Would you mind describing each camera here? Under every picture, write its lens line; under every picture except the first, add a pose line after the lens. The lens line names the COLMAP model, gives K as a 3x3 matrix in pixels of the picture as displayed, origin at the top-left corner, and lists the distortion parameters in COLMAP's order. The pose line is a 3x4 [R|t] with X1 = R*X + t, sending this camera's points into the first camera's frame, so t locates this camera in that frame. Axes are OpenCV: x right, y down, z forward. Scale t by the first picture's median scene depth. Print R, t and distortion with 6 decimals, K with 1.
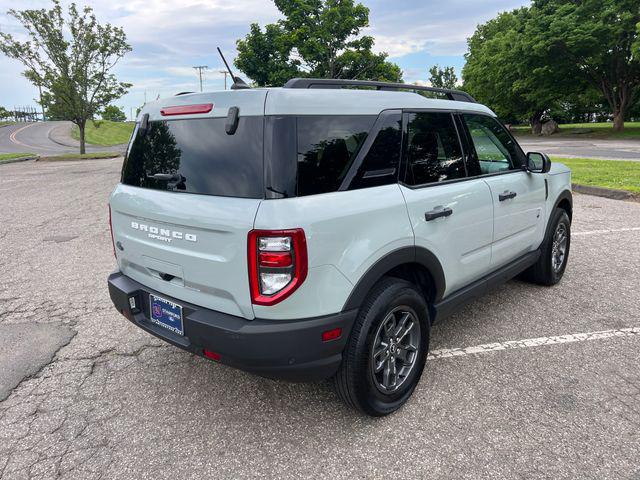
lens RADIAL K [[479.9, 0, 318.1], [0, 479.9, 238.3], [0, 0, 1]] dist [0.051496, -0.055678]
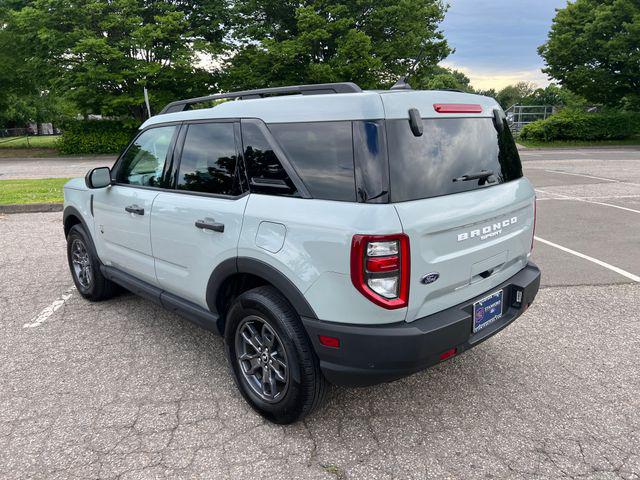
lens RADIAL K [[480.5, 0, 318.3], [0, 480.5, 244.0], [0, 0, 1]] dist [0.051935, -0.056785]
pose [[0.074973, -0.208432, 0.975159, -1.006891], [0.239983, 0.952941, 0.185233, -0.192092], [-0.967878, 0.220134, 0.121465, 0.923340]]
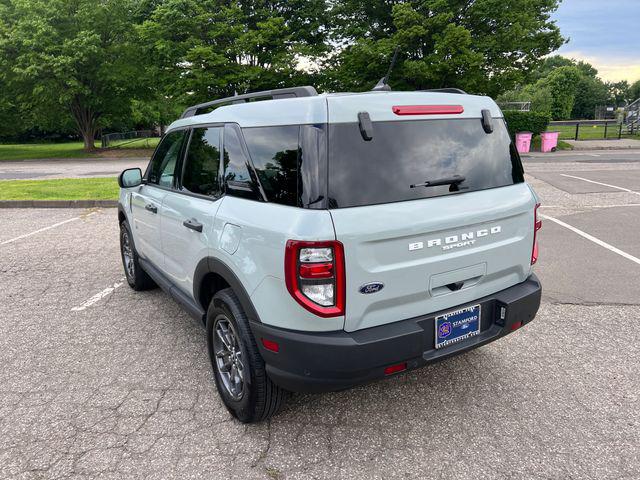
lens RADIAL K [[480.2, 0, 318.5], [0, 480.2, 241.6], [0, 0, 1]] dist [0.051775, -0.055498]
pose [[0.284529, -0.199395, 0.937702, -0.962361], [0.237111, 0.962377, 0.132695, -0.147191], [-0.928882, 0.184584, 0.321103, 0.714253]]
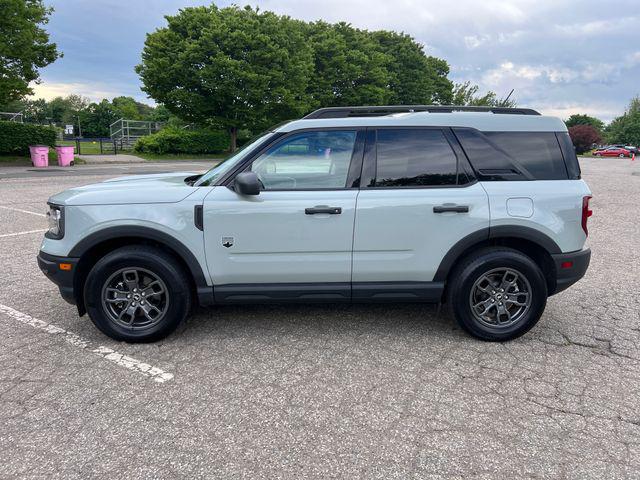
lens RADIAL K [[479.9, 0, 318.1], [0, 479.9, 238.3], [0, 0, 1]] dist [0.051496, -0.055678]
pose [[-0.701599, -0.123345, 0.701816, -0.751118], [0.167969, 0.928523, 0.331106, -0.455931], [-0.692492, 0.350187, -0.630732, 2.097353]]
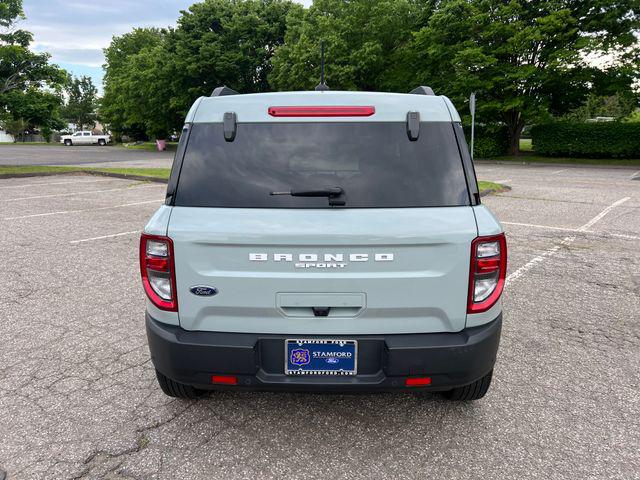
lens RADIAL K [[480.5, 0, 318.3], [0, 480.5, 244.0], [0, 0, 1]] dist [0.051935, -0.056785]
pose [[0.758518, -0.113711, 0.641654, -0.639762], [0.125627, 0.991704, 0.027239, -0.045122], [-0.639428, 0.059948, 0.766511, 0.279522]]
